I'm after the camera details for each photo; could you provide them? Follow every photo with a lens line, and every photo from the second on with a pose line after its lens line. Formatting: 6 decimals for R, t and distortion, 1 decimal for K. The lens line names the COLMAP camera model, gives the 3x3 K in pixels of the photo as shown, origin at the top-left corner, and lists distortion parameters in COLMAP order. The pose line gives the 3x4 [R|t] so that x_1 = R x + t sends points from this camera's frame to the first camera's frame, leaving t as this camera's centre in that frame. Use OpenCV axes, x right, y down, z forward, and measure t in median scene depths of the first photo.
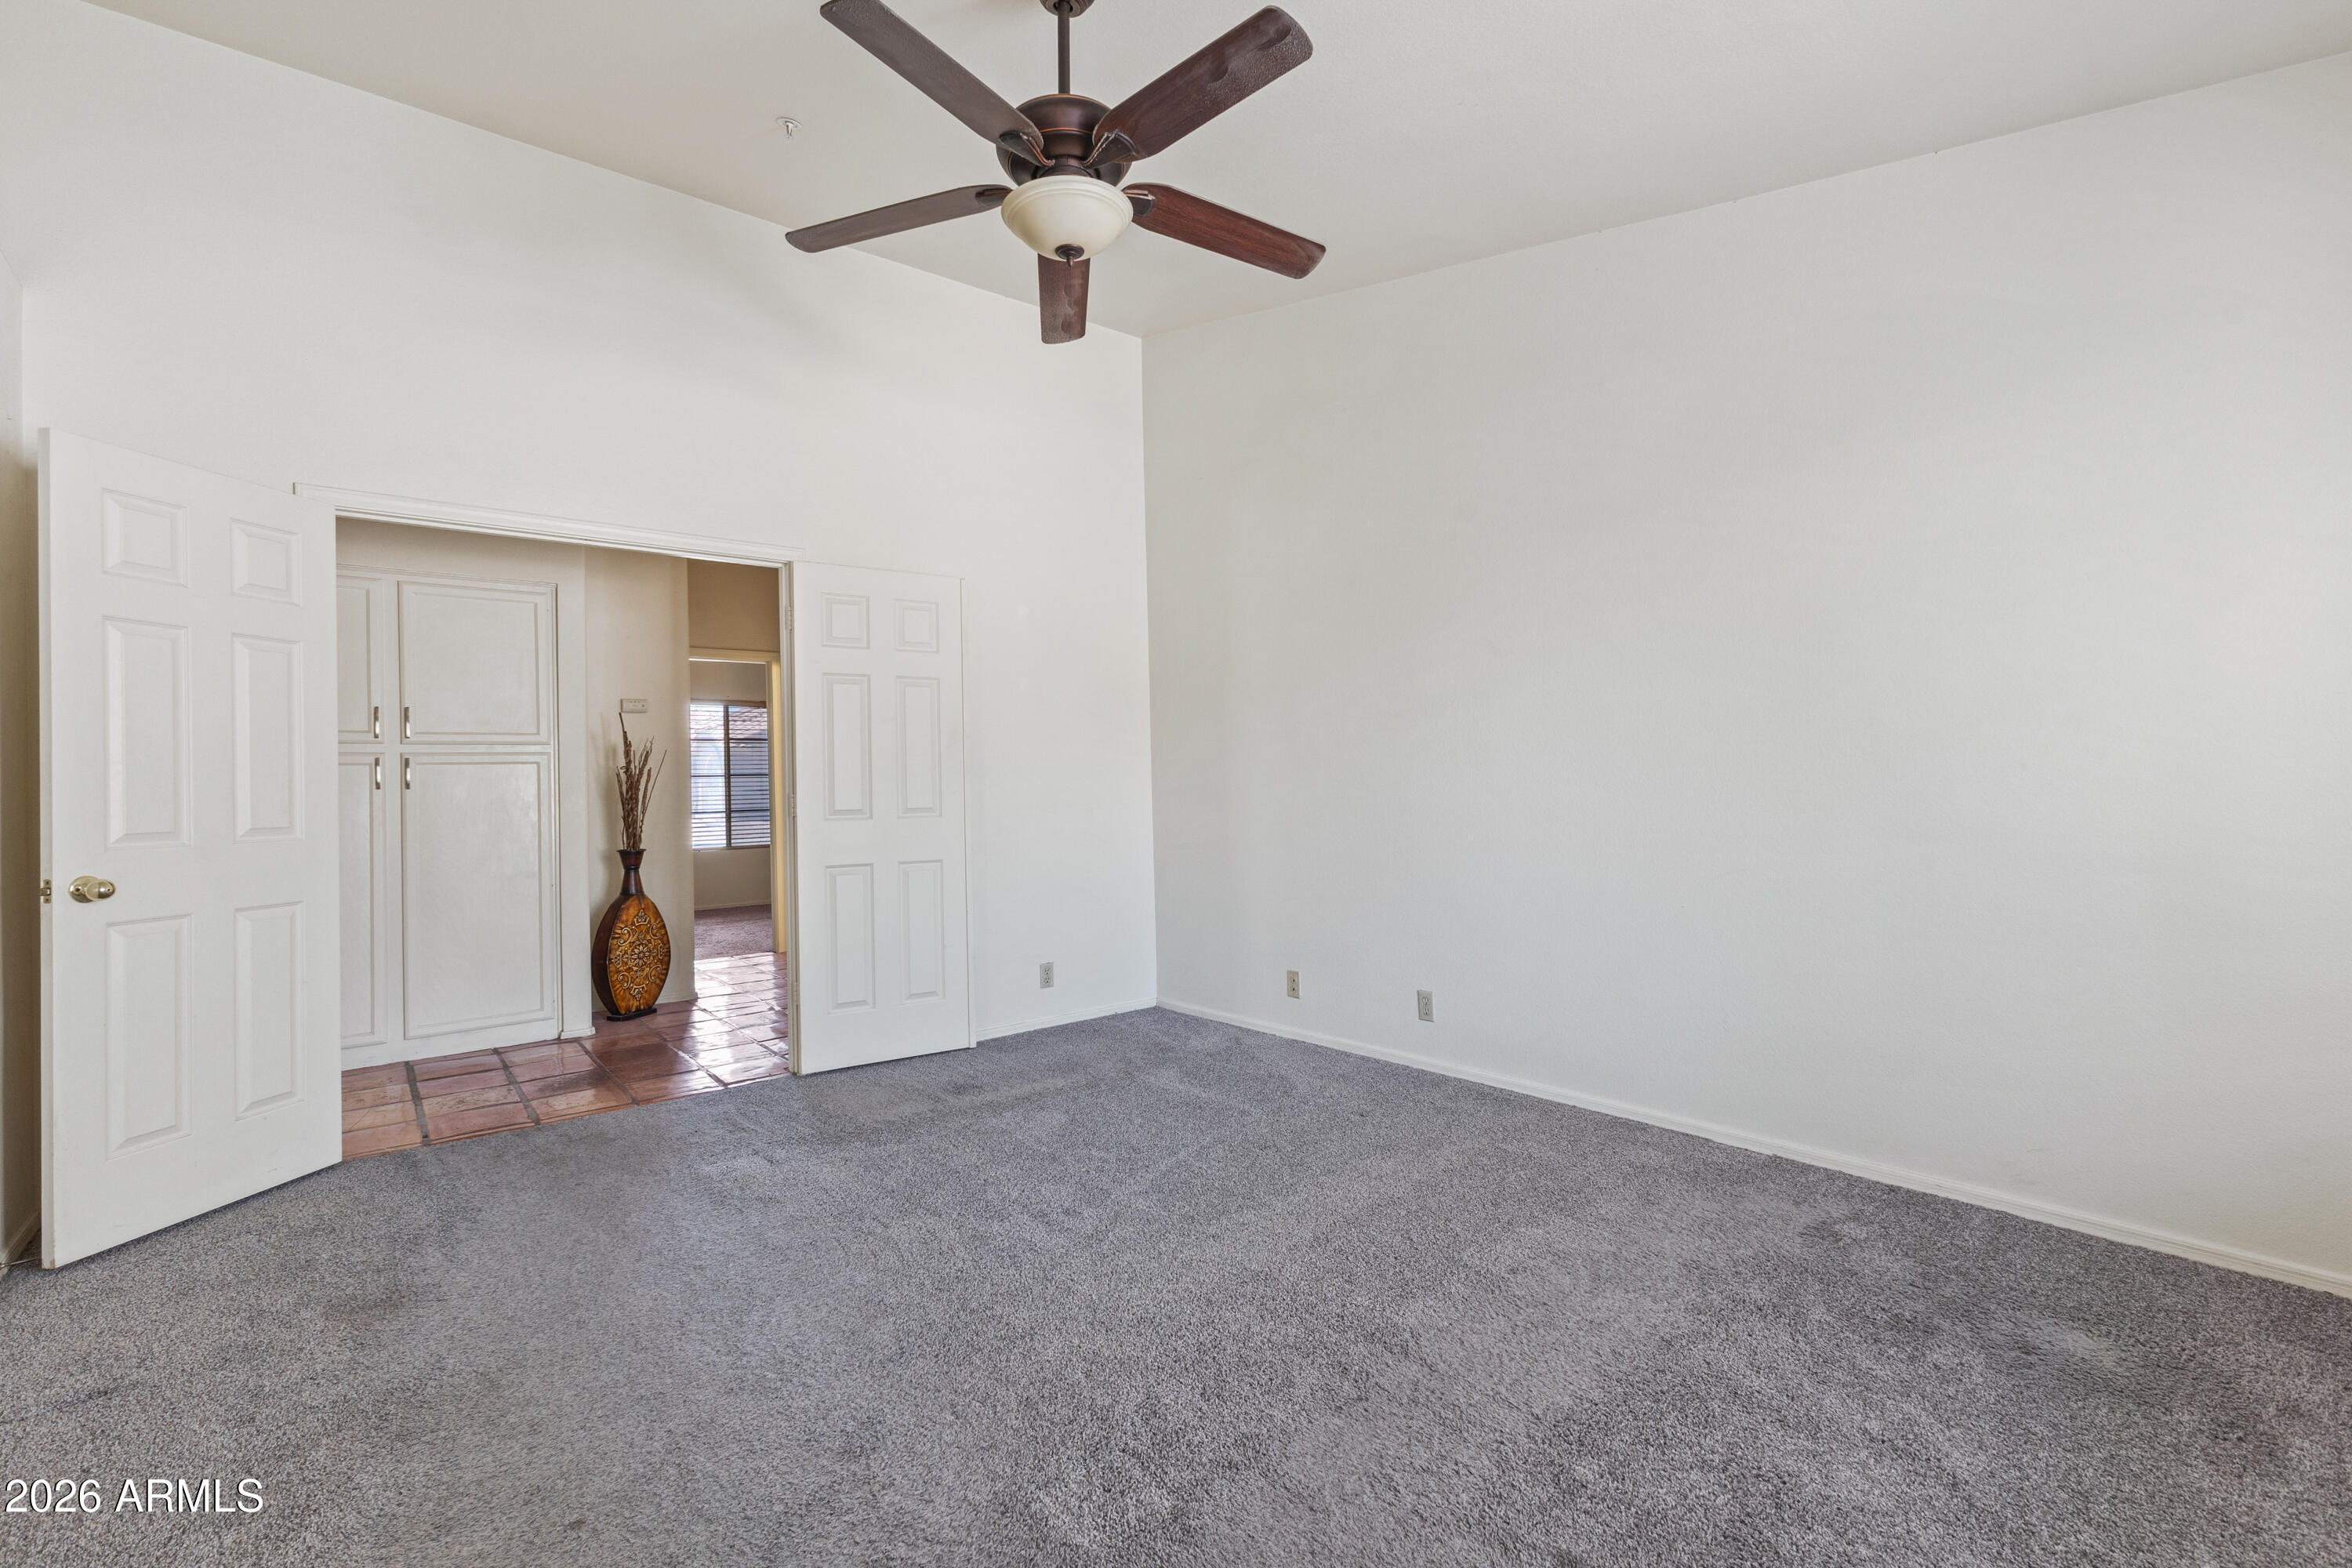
lens RADIAL K [[1026.1, 0, 1170.6], [0, 1026.1, 771.4], [0, 0, 1]] dist [-0.003806, 0.000273]
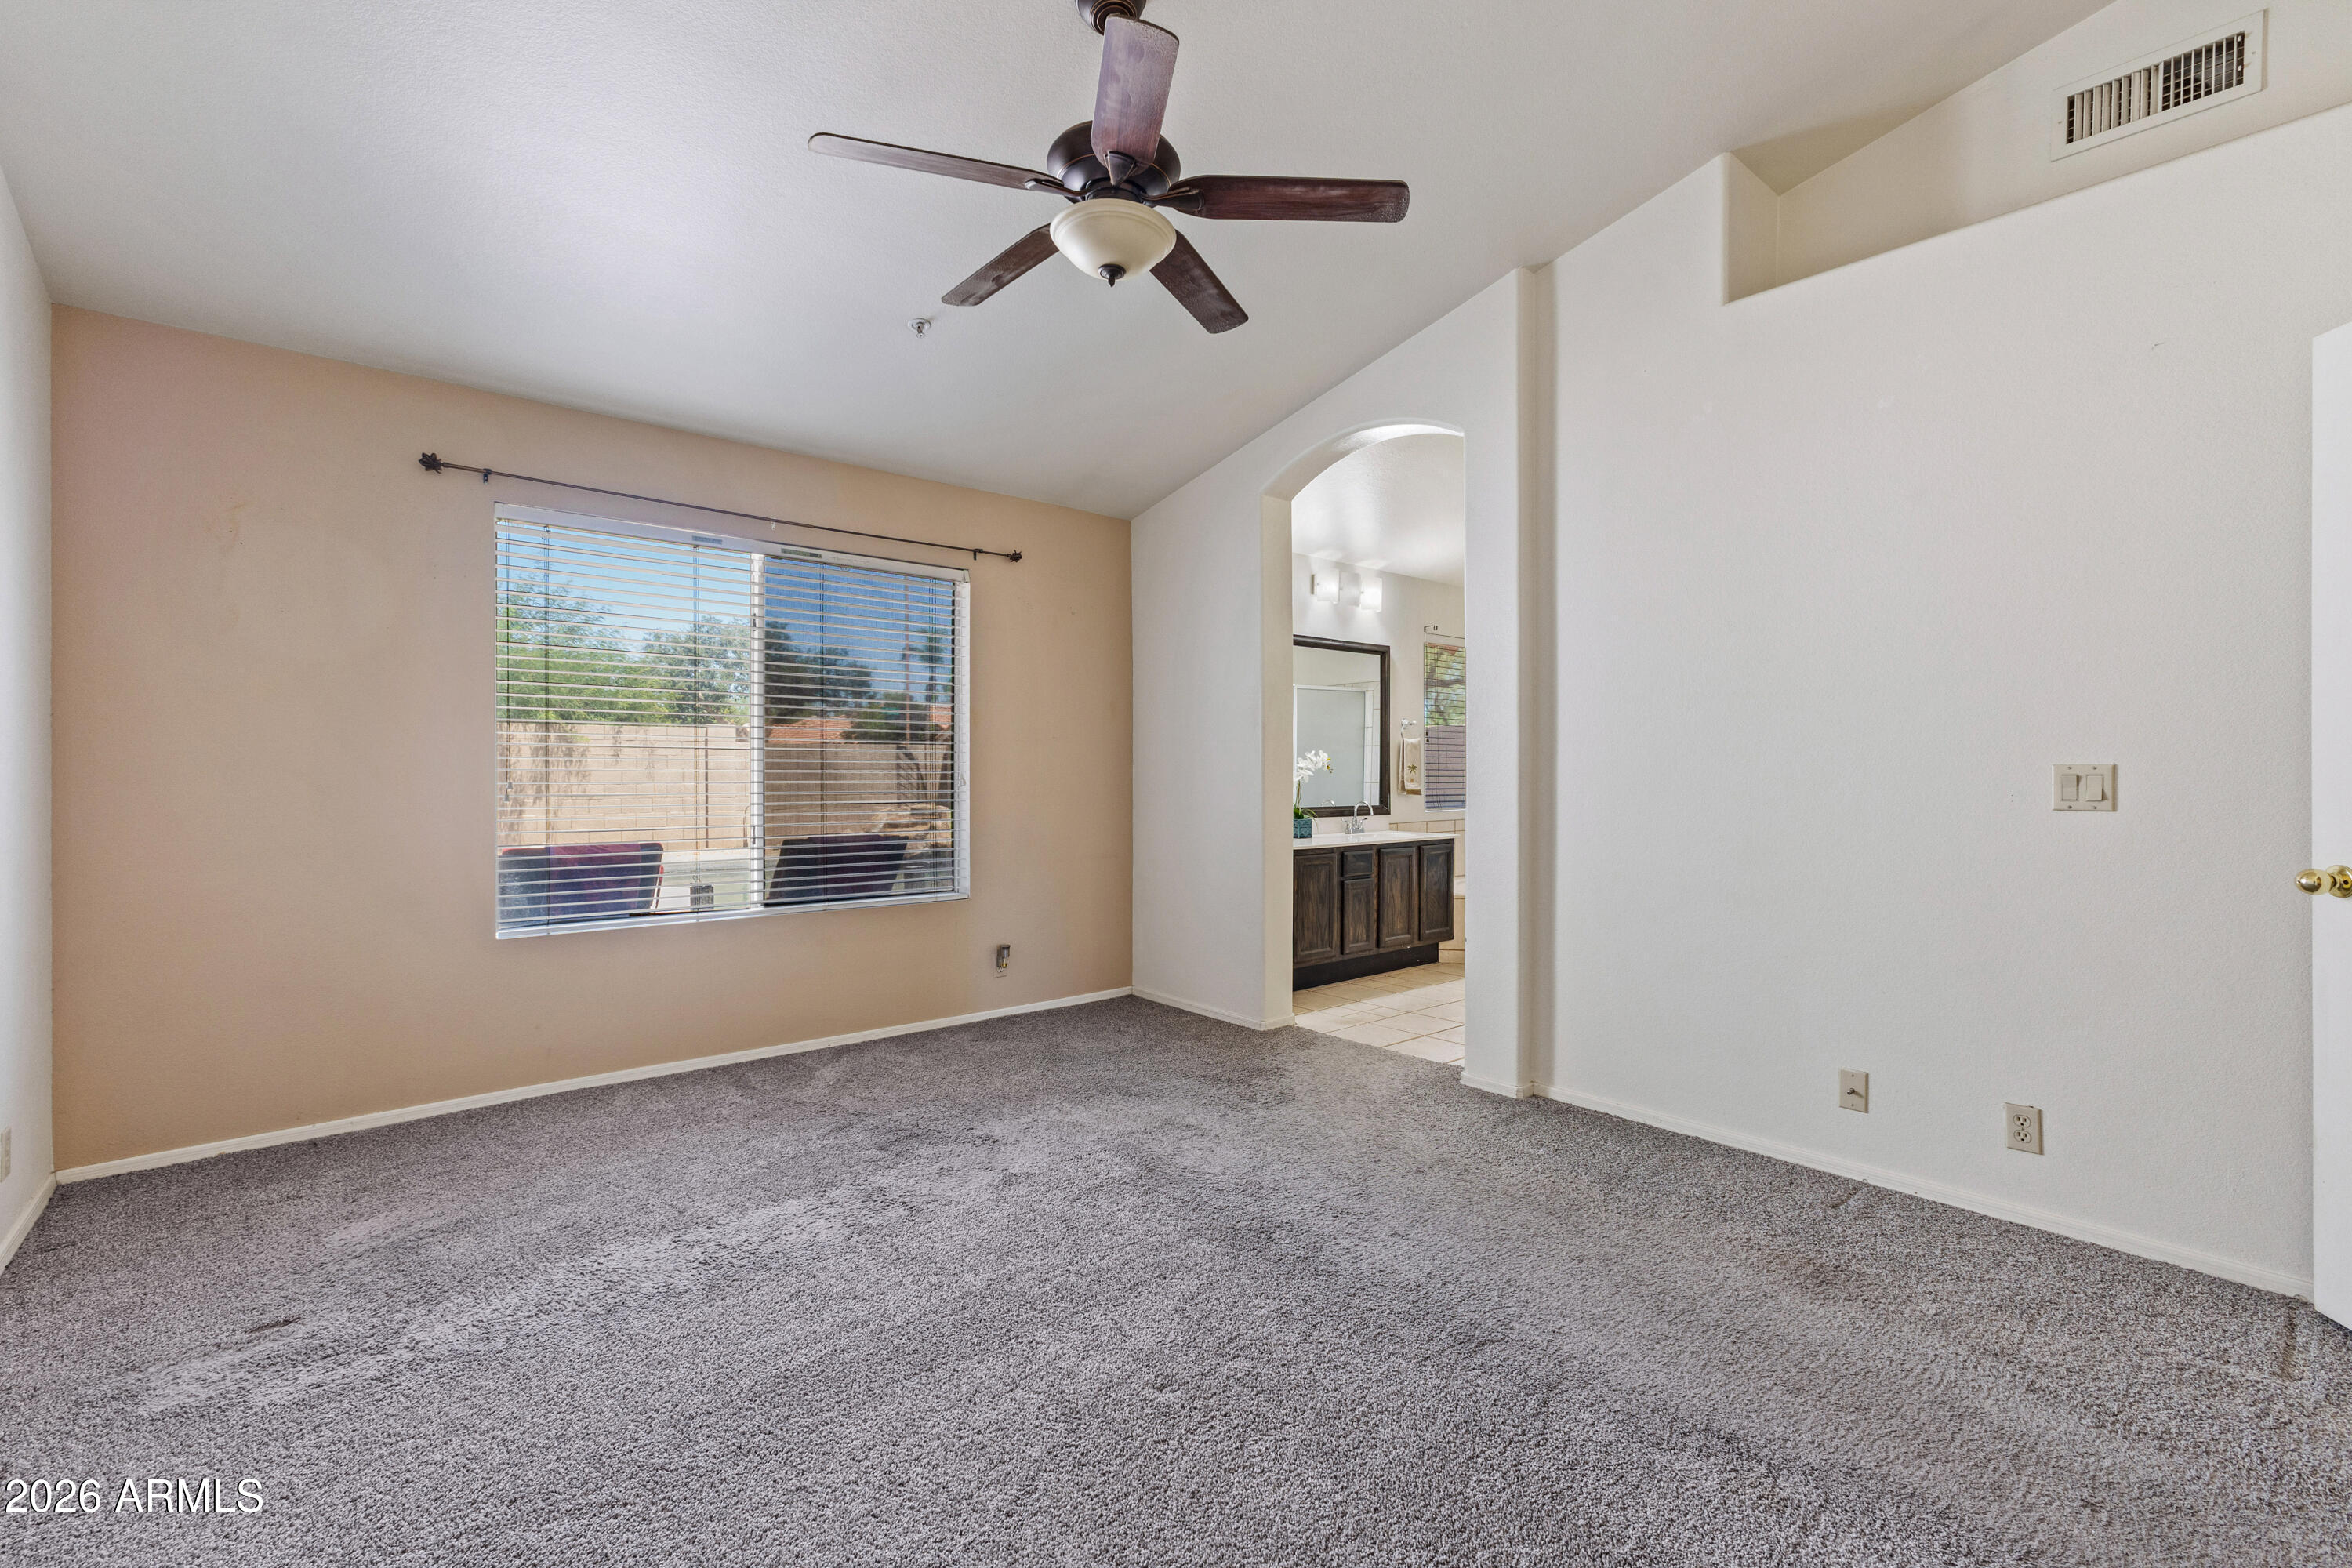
lens RADIAL K [[1026.1, 0, 1185.3], [0, 1026.1, 779.2], [0, 0, 1]] dist [-0.003806, 0.000273]
pose [[-0.999326, 0.021824, -0.029521, -0.091255], [0.021790, 0.999761, 0.001481, 0.008700], [0.029546, 0.000837, -0.999563, 1.499501]]
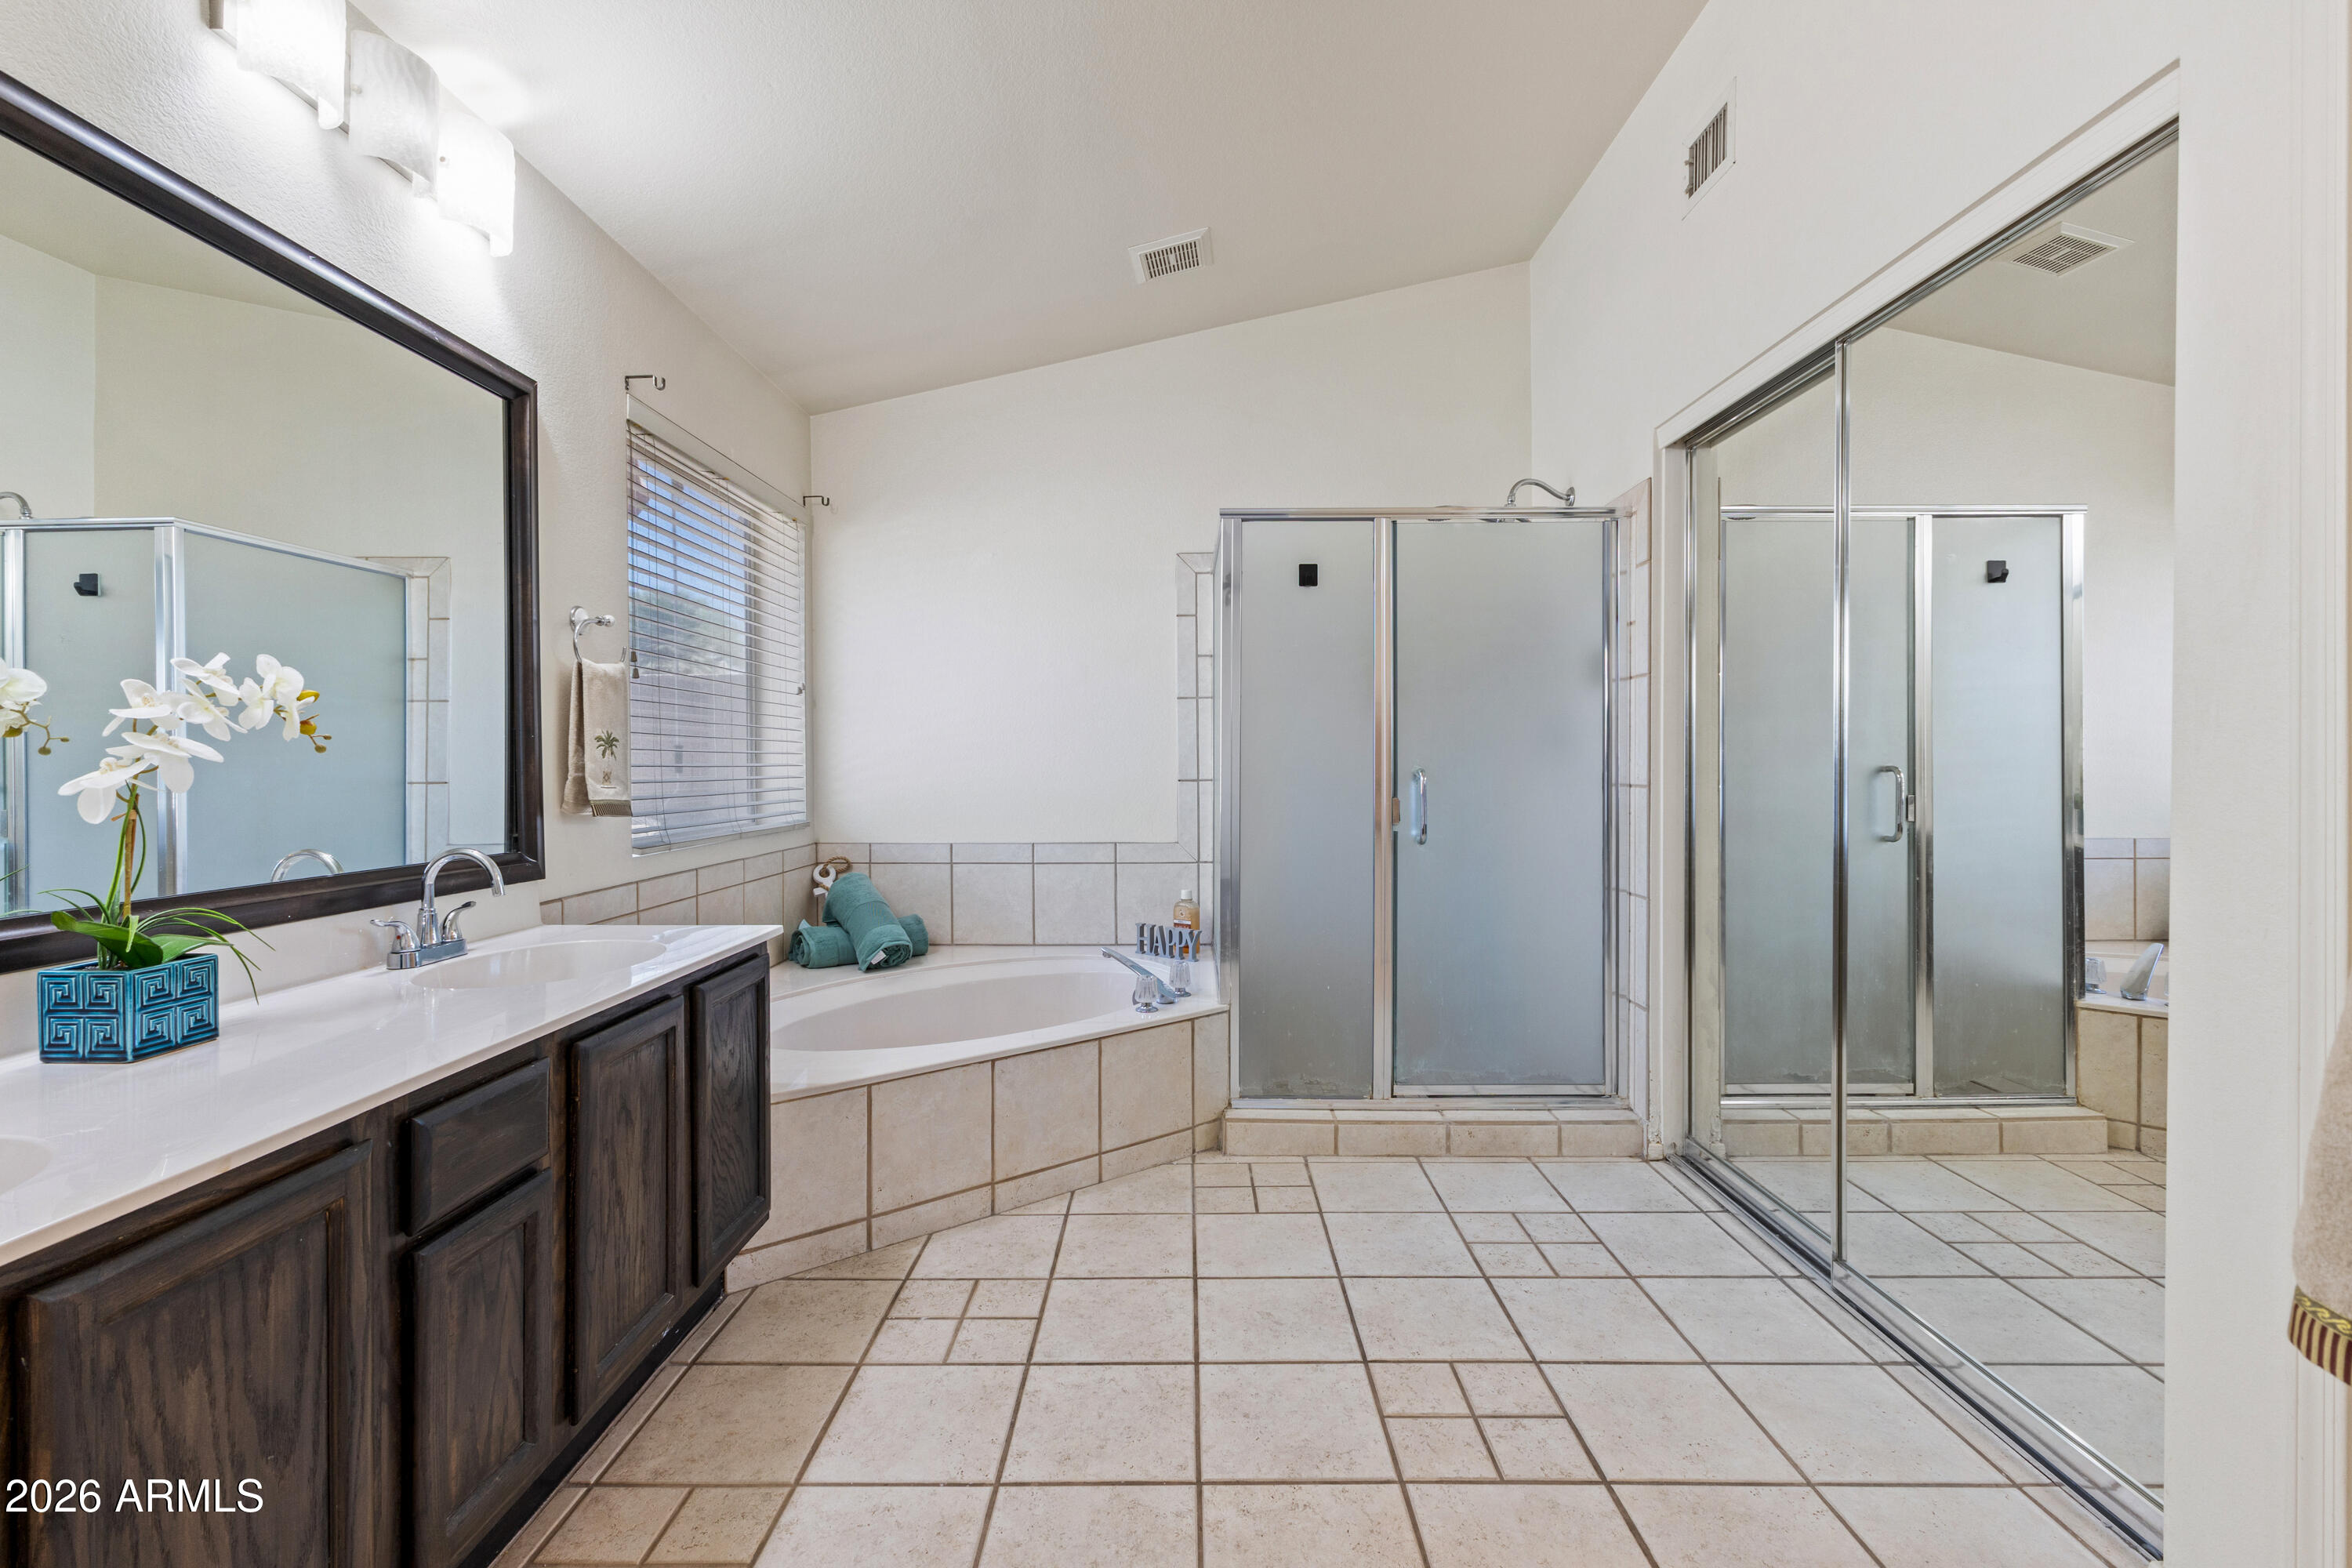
lens RADIAL K [[1026.1, 0, 1178.6], [0, 1026.1, 775.4], [0, 0, 1]] dist [-0.003806, 0.000273]
pose [[-0.635425, 0.026488, -0.771708, -0.310658], [0.020706, 0.999637, 0.017262, 0.019809], [0.771885, -0.005011, -0.635742, 0.172194]]
